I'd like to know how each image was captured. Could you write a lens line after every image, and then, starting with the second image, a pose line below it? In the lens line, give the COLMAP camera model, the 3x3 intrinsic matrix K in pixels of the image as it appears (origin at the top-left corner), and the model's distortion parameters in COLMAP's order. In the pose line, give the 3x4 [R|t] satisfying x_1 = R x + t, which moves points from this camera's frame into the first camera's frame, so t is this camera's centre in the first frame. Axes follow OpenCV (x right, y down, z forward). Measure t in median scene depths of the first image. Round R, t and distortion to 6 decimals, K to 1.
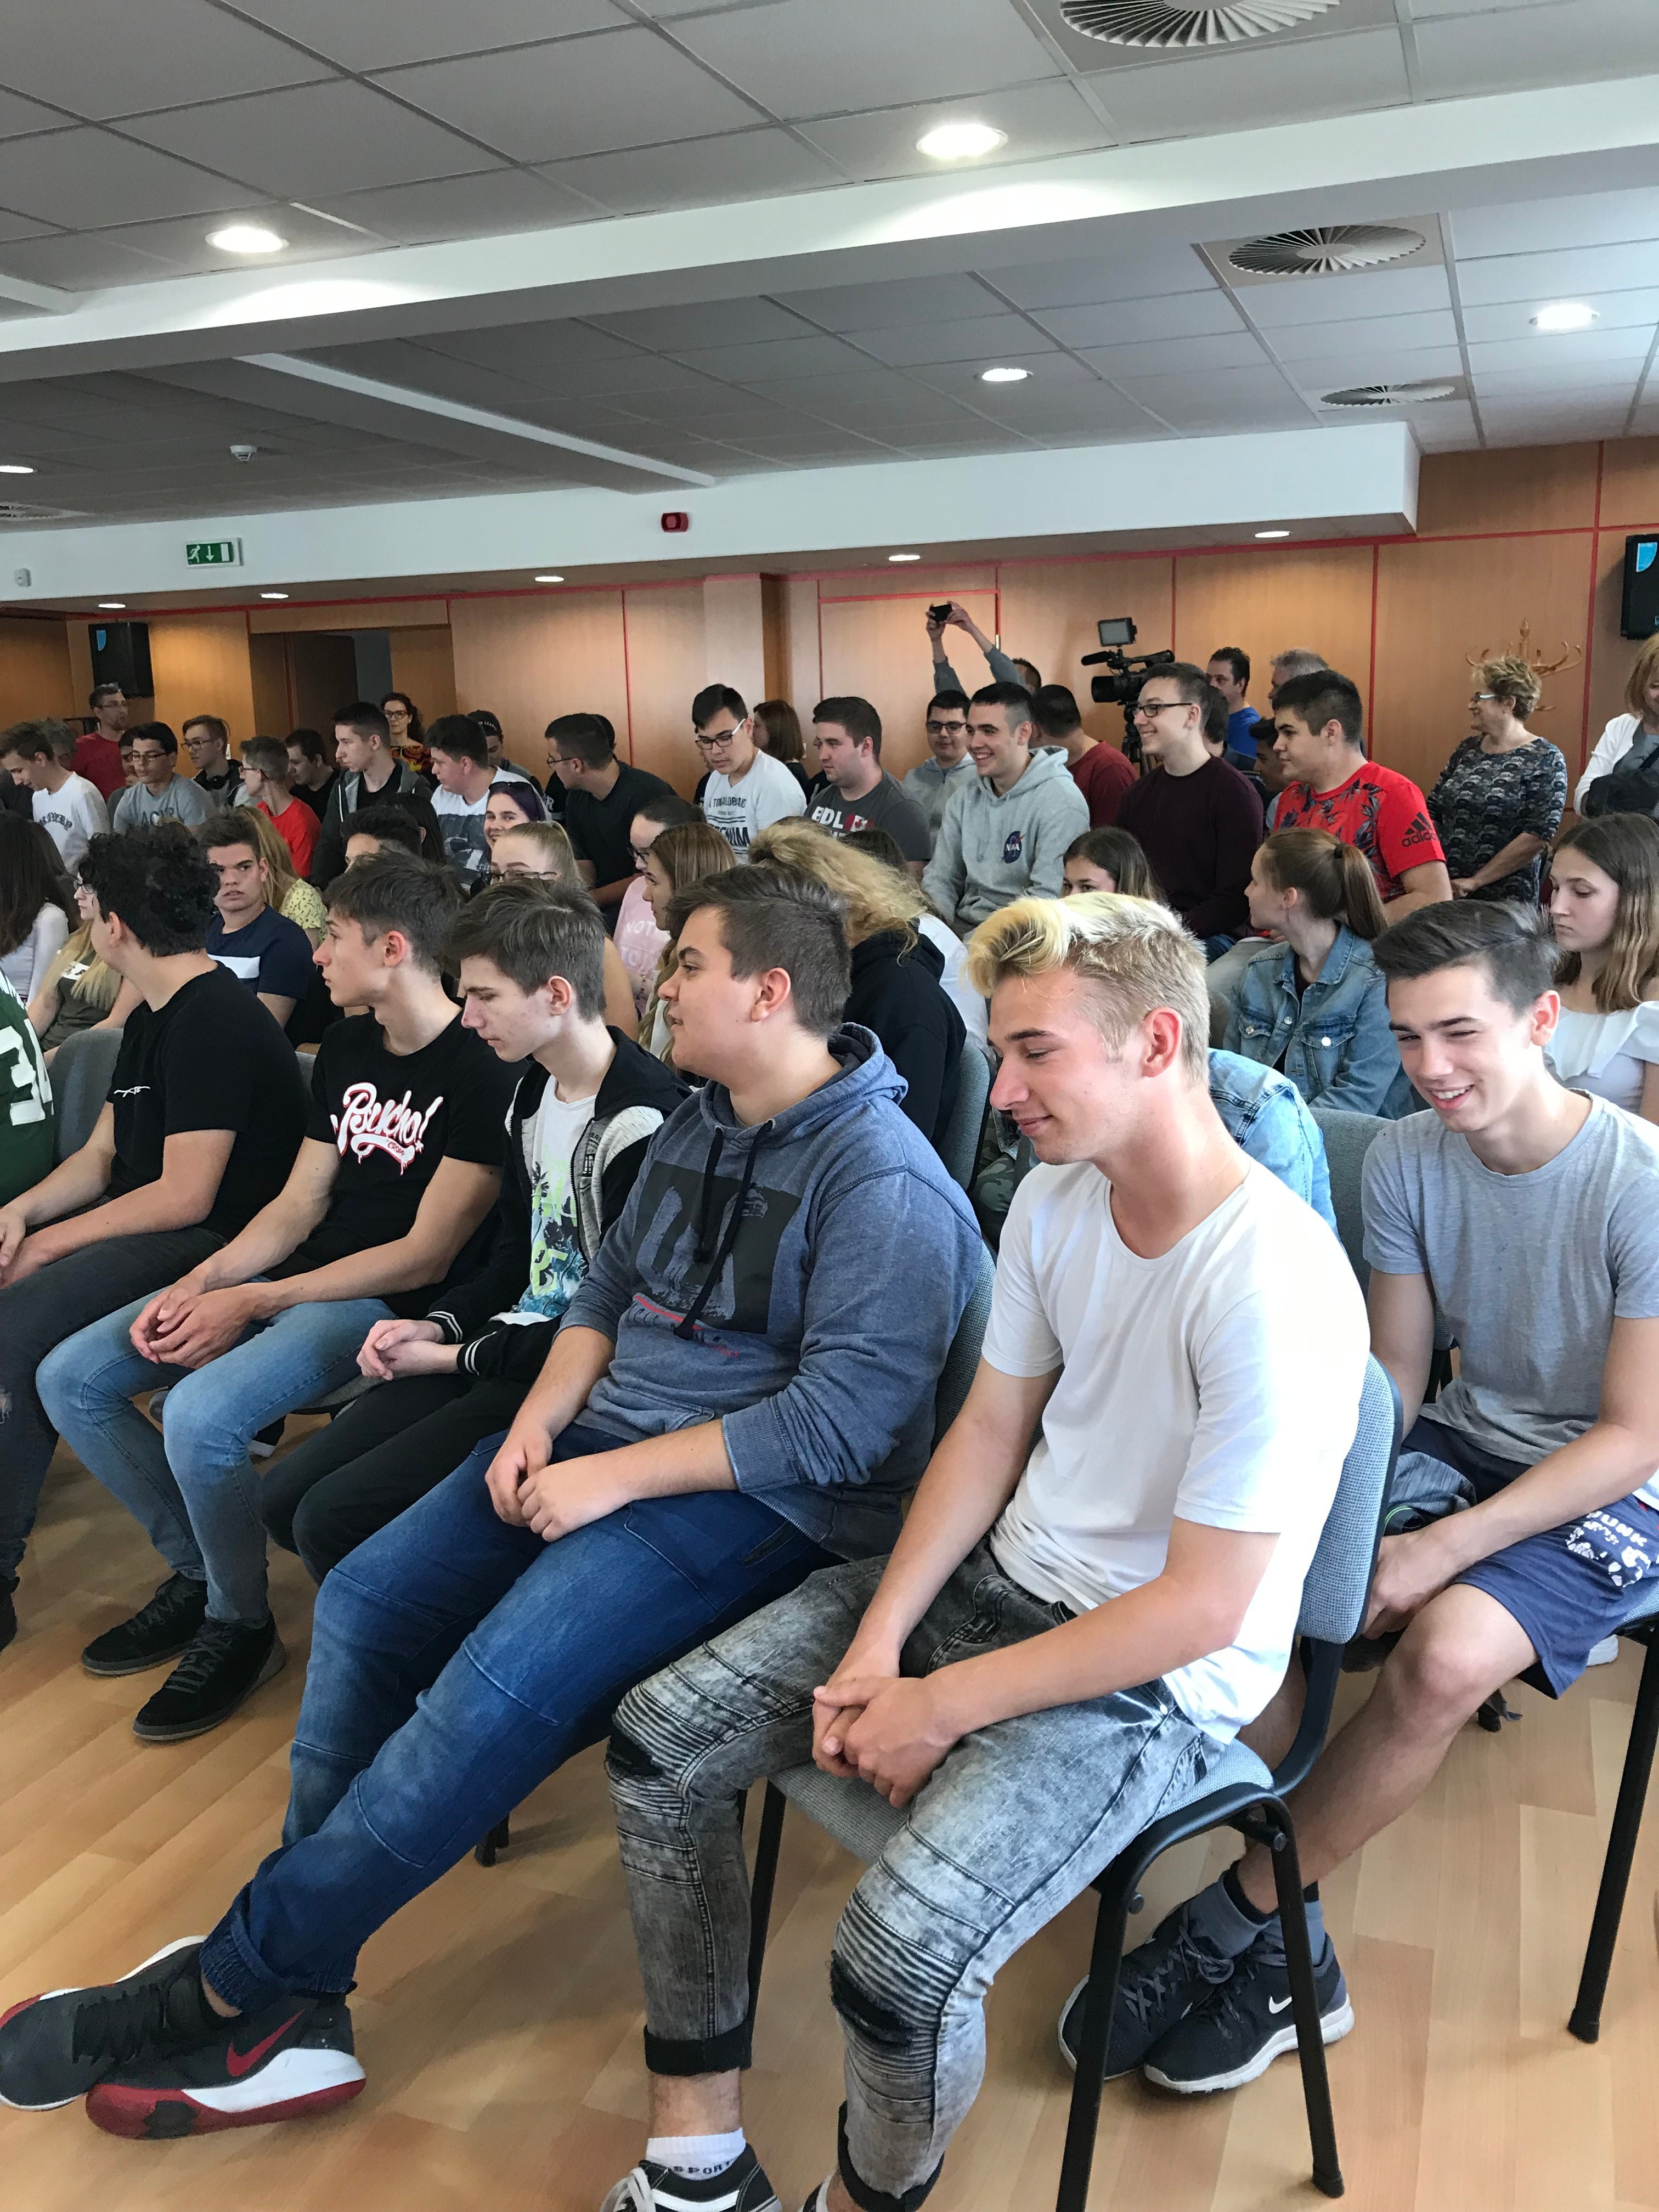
lens RADIAL K [[1829.6, 0, 829.8], [0, 1829.6, 1084.2], [0, 0, 1]] dist [0.002204, 0.026861]
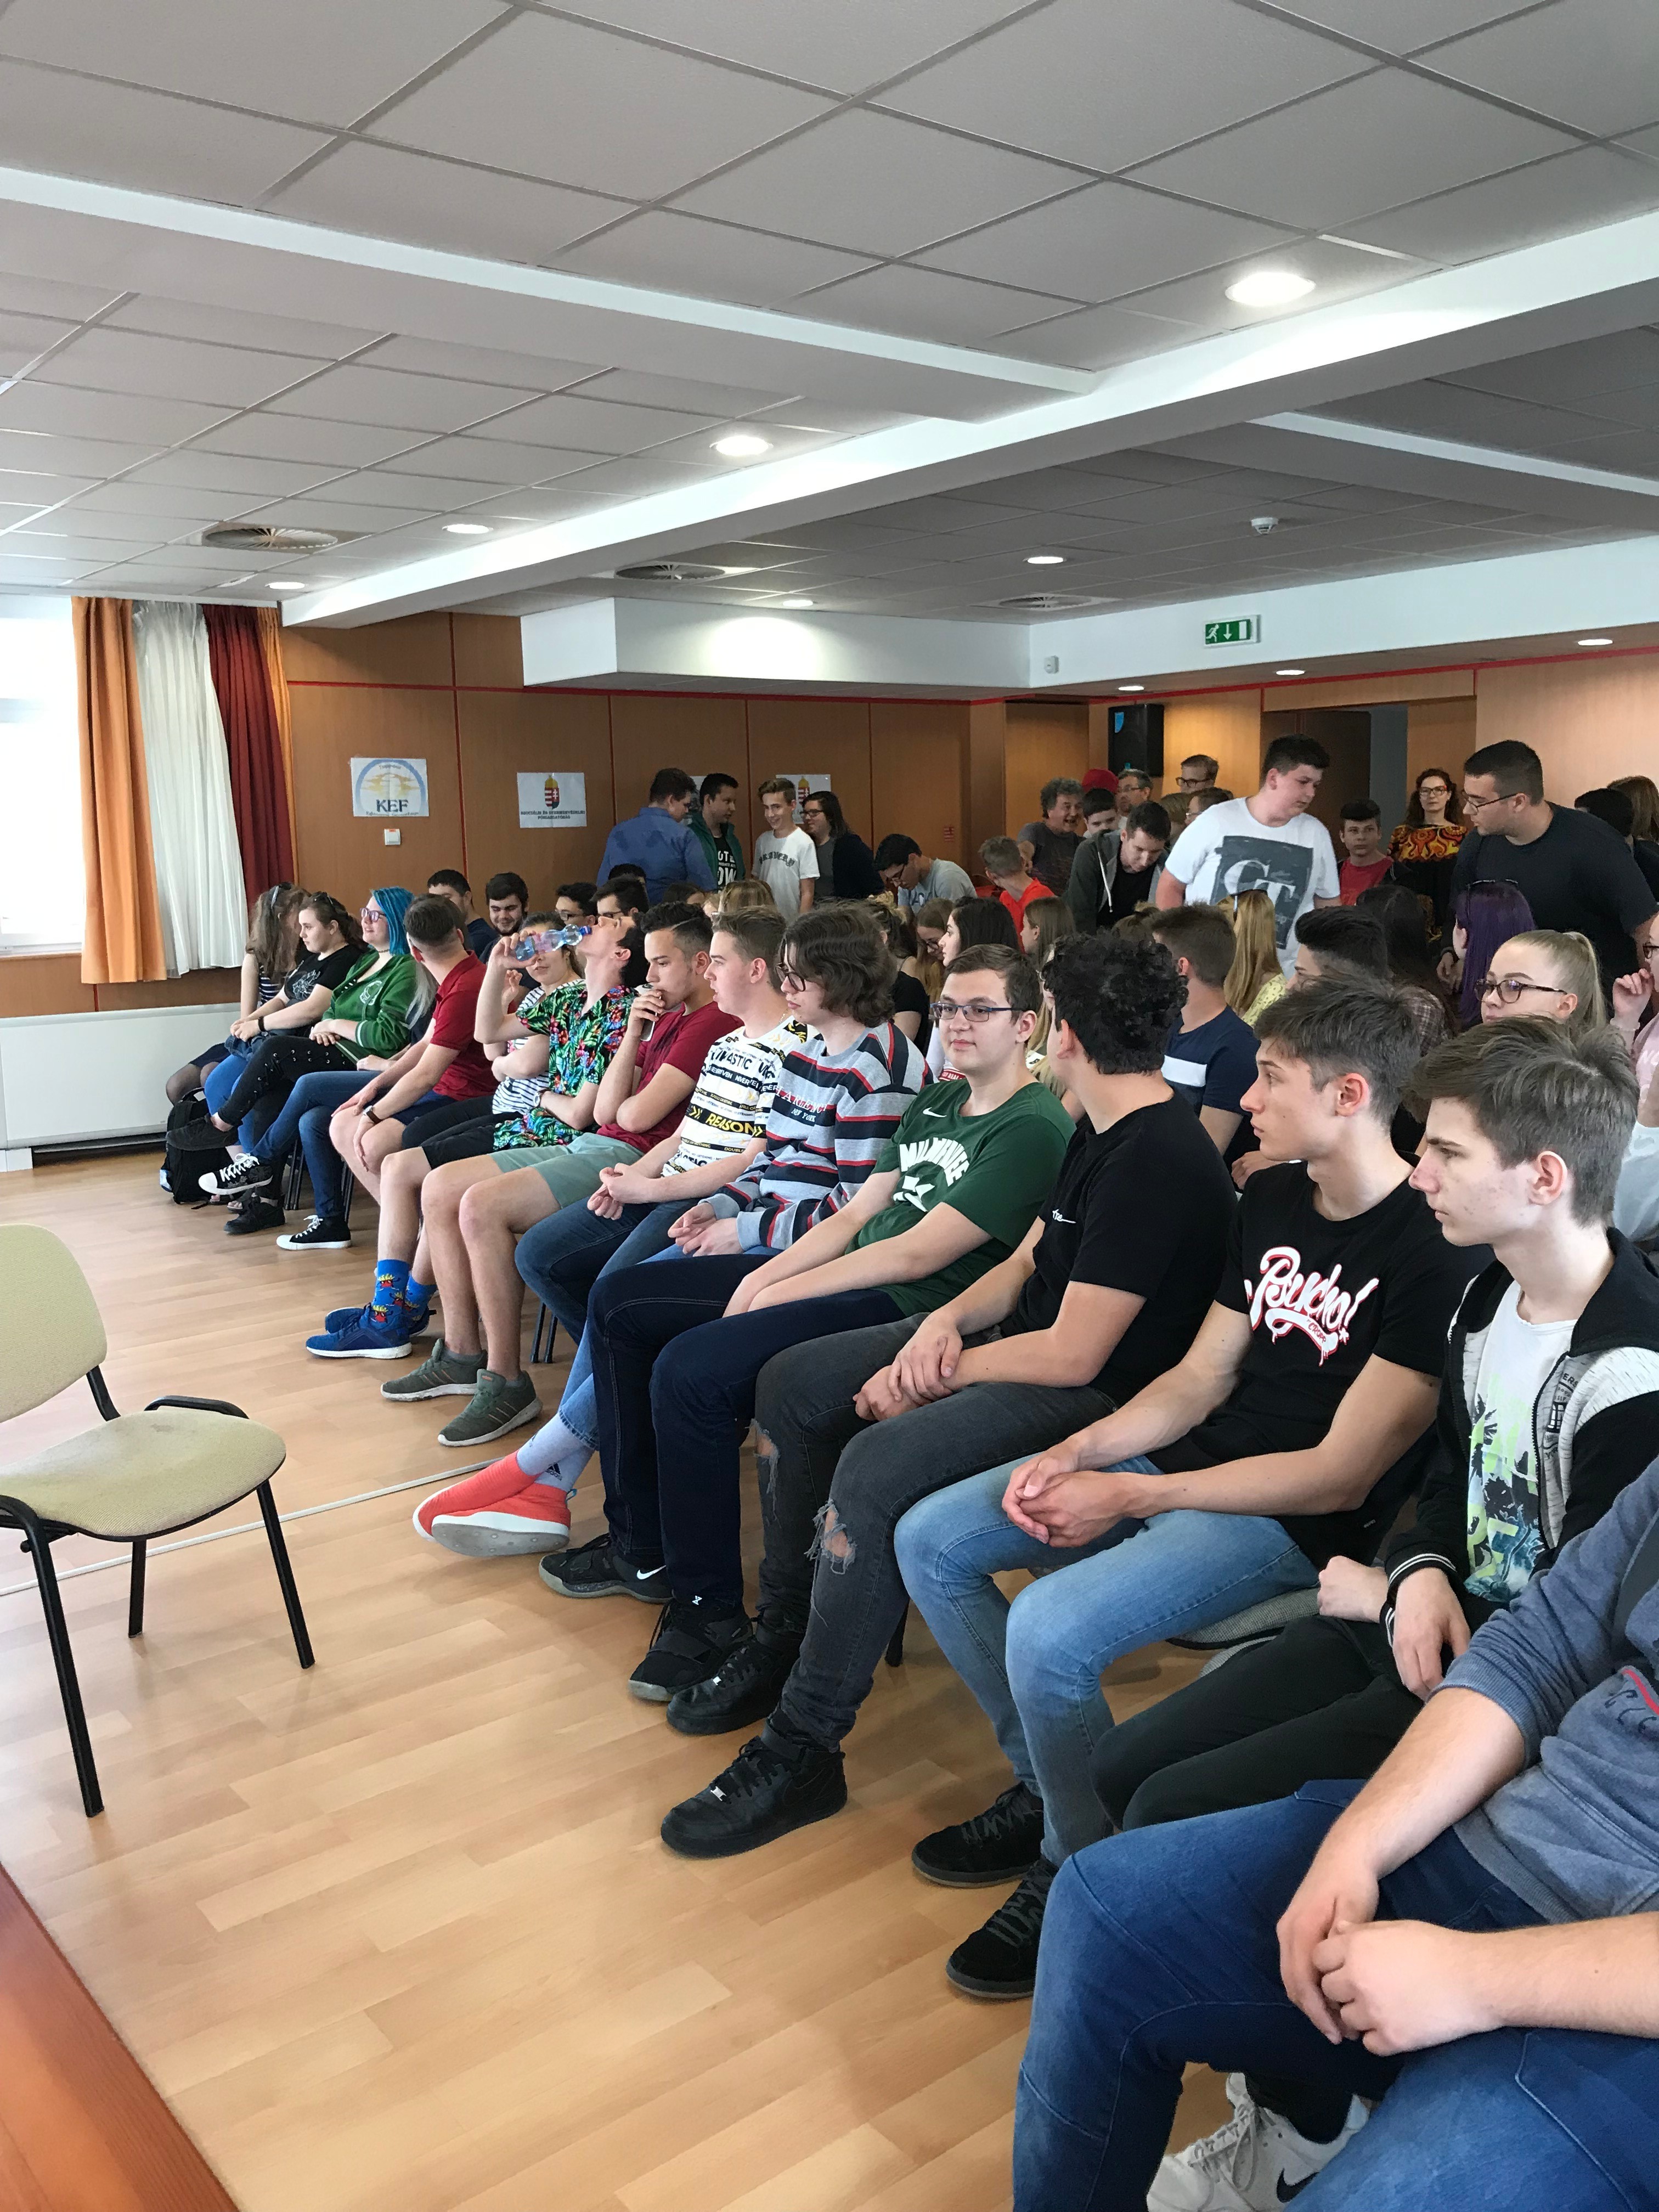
lens RADIAL K [[1829.6, 0, 828.2], [0, 1829.6, 1087.7], [0, 0, 1]] dist [0.002204, 0.026861]
pose [[0.859172, 0.078242, -0.505669, -0.018491], [-0.096954, 0.995231, -0.010741, -0.044067], [0.502417, 0.058255, 0.862660, 0.174279]]
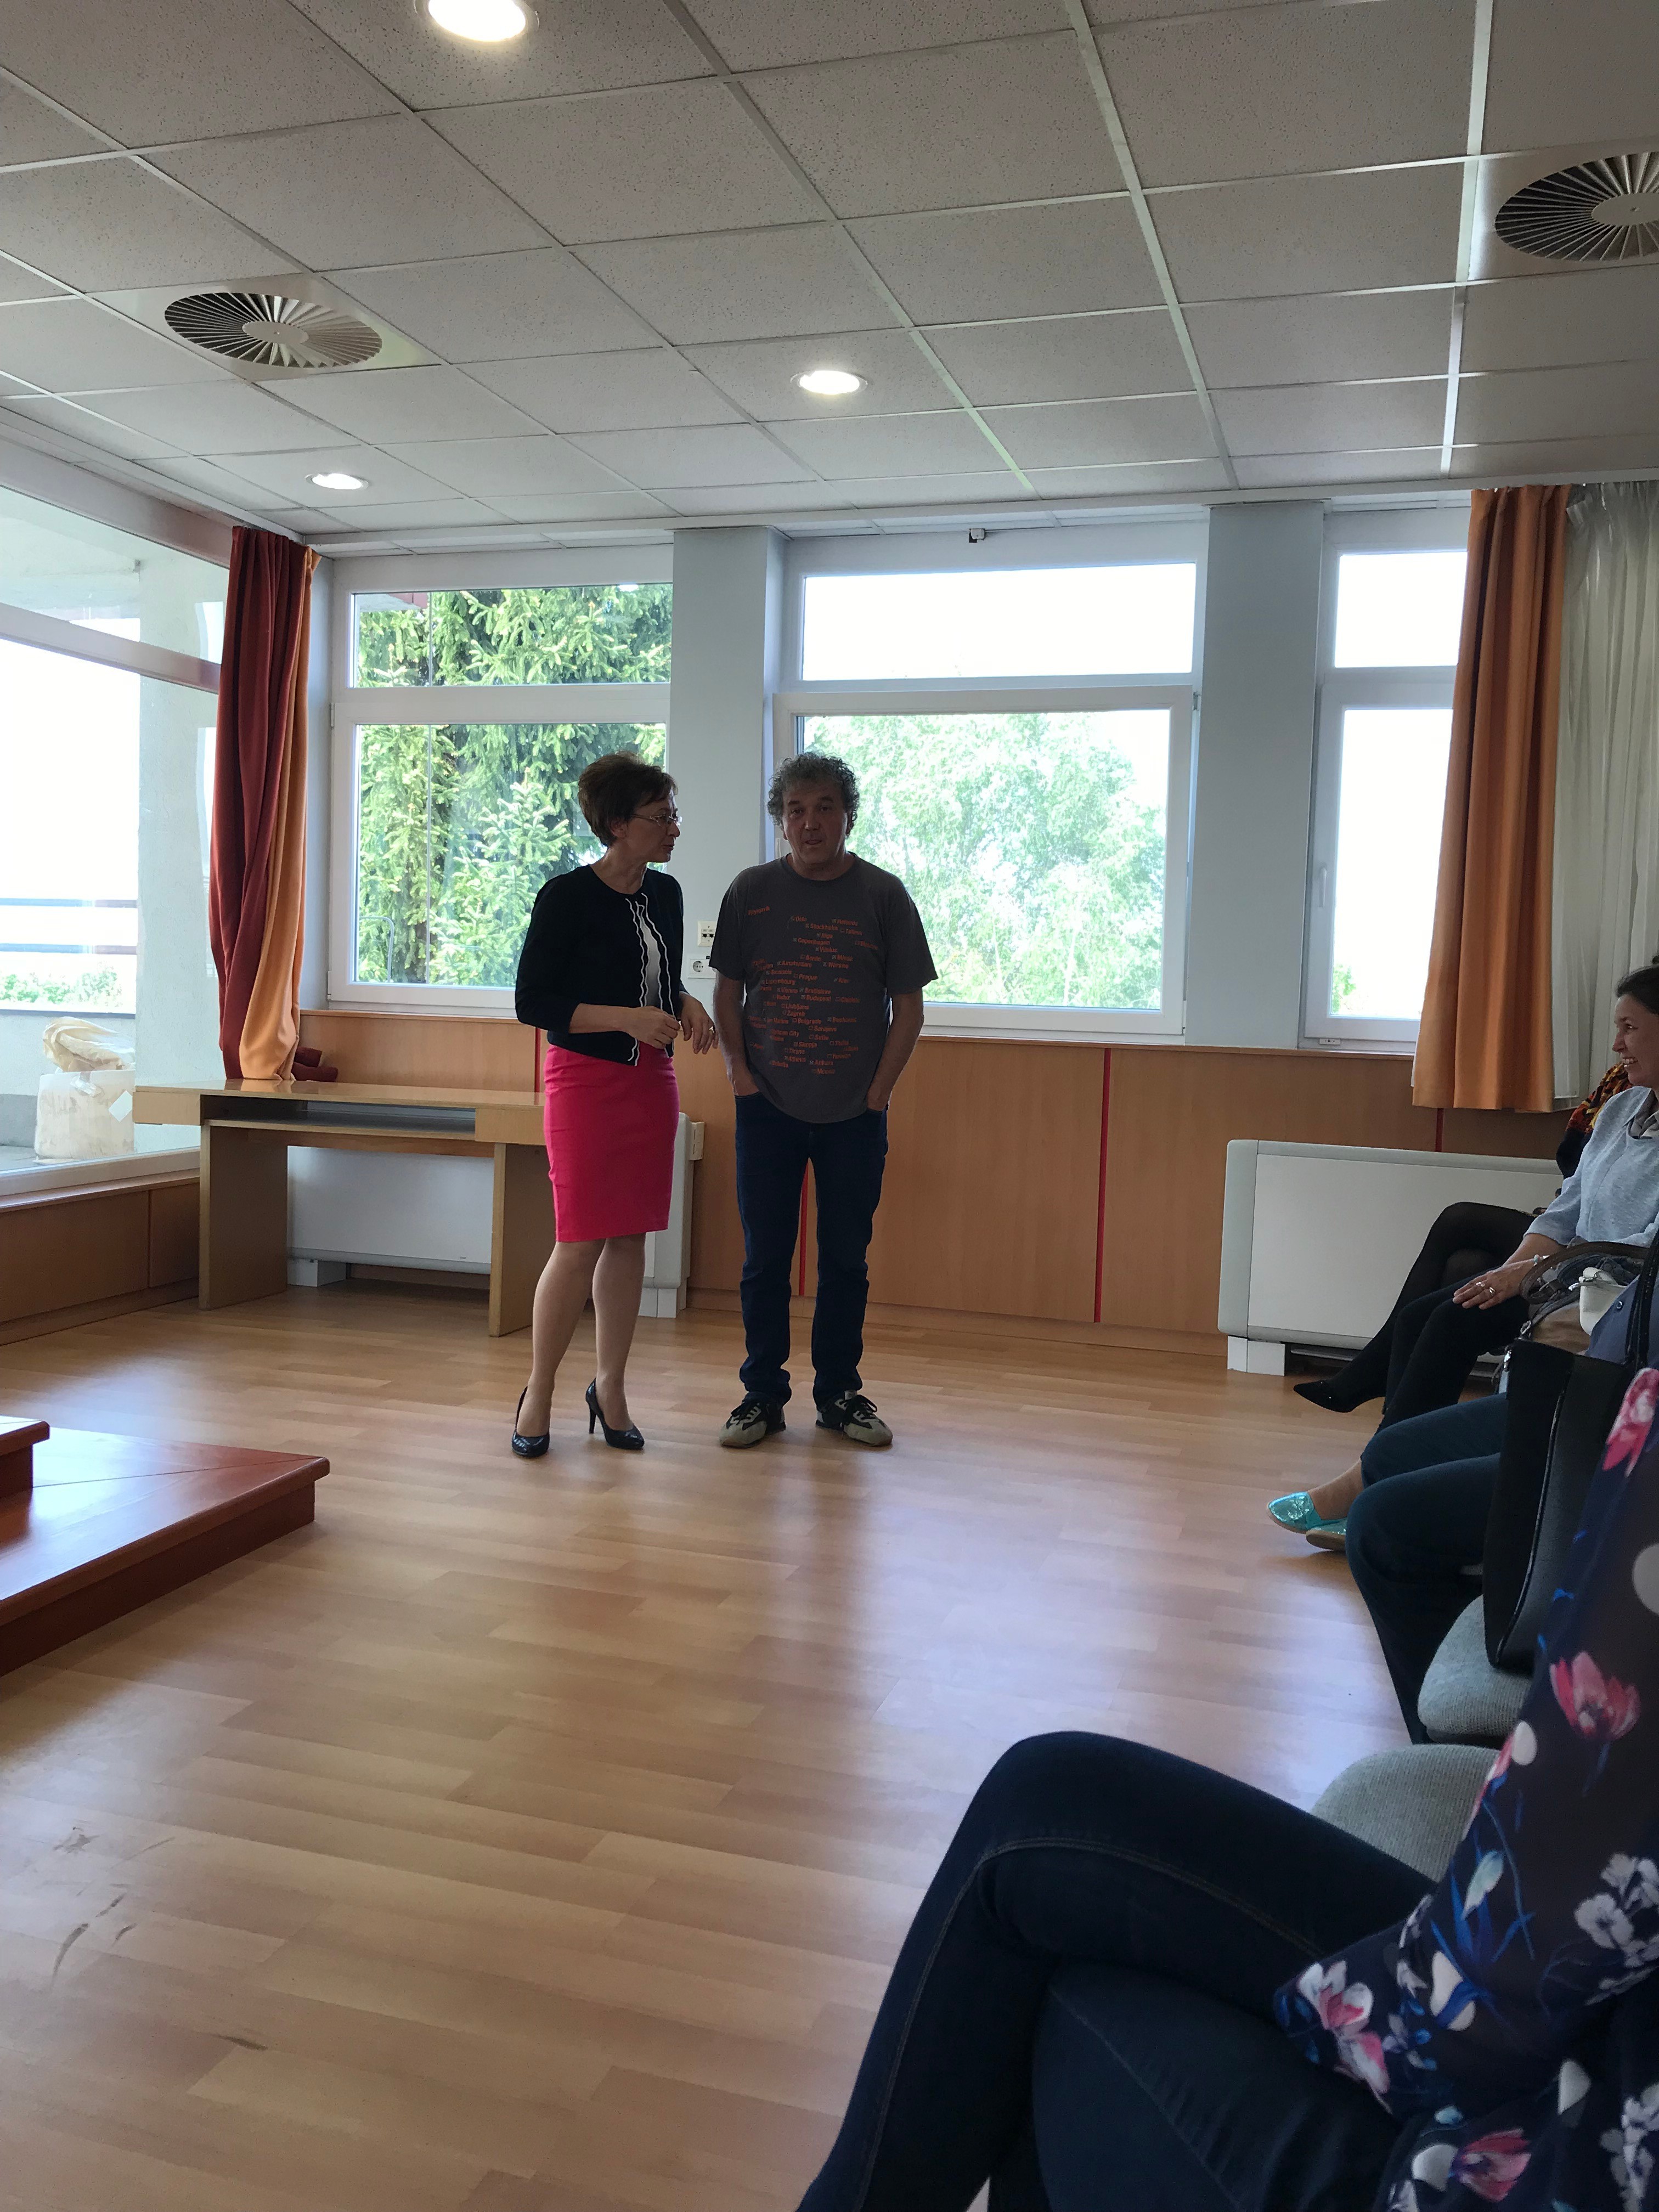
lens RADIAL K [[1829.6, 0, 833.6], [0, 1829.6, 1105.4], [0, 0, 1]] dist [0.002204, 0.026861]
pose [[0.059898, 0.100254, -0.993157, -0.672242], [-0.224111, 0.970894, 0.084490, -0.142476], [0.972721, 0.217517, 0.080623, 1.278208]]
